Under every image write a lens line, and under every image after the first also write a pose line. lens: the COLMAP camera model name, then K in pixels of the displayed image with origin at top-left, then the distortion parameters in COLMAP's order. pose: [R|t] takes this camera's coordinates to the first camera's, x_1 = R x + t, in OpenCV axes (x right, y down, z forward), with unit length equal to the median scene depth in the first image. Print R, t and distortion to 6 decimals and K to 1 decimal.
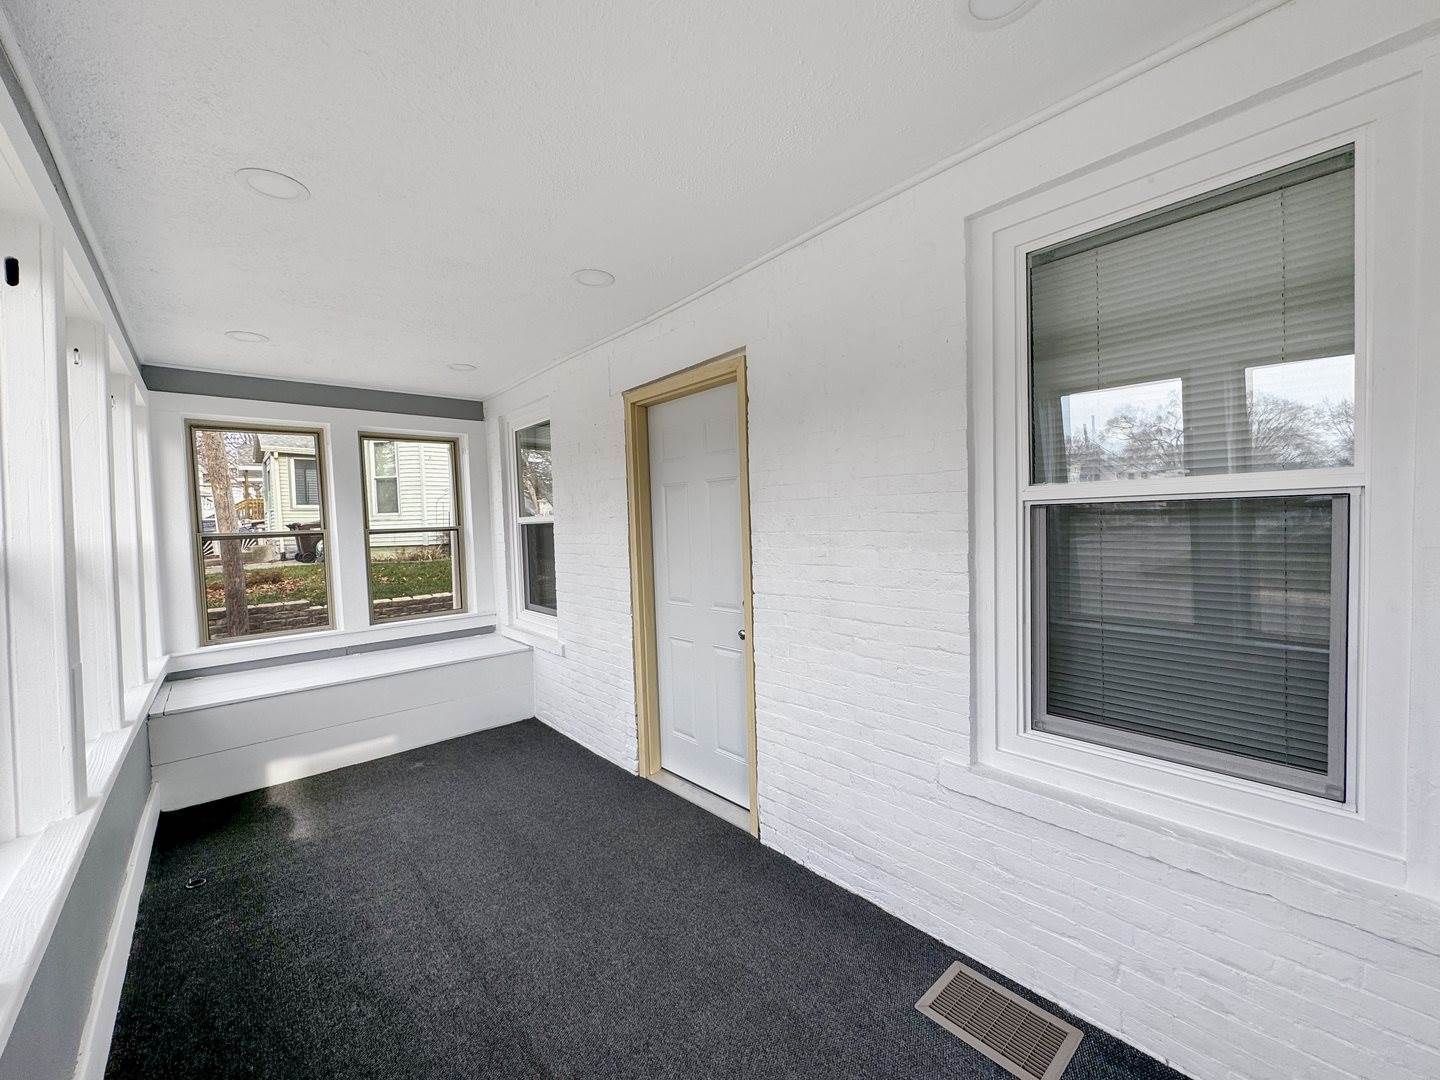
lens RADIAL K [[582.5, 0, 720.0], [0, 582.5, 540.0], [0, 0, 1]] dist [-0.001670, 0.000120]
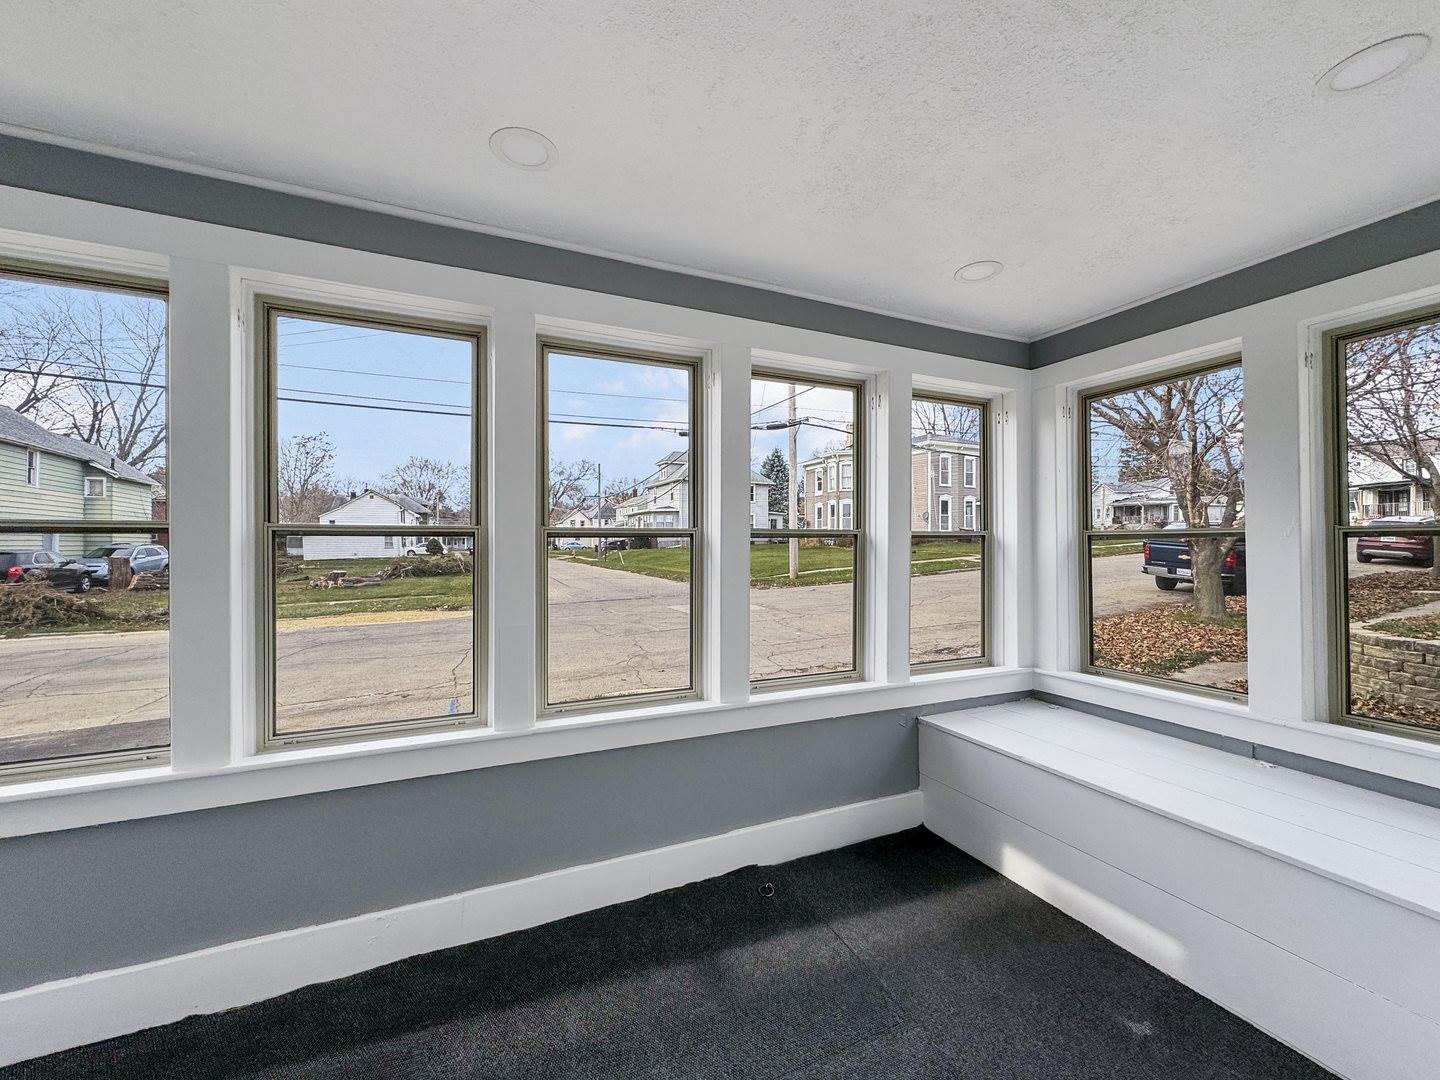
lens RADIAL K [[582.5, 0, 720.0], [0, 582.5, 540.0], [0, 0, 1]] dist [-0.001670, 0.000120]
pose [[-0.295690, 0.034916, -0.954646, 0.021800], [-0.019456, 0.998904, 0.042561, -0.024726], [0.955086, 0.031158, -0.294687, 0.805989]]
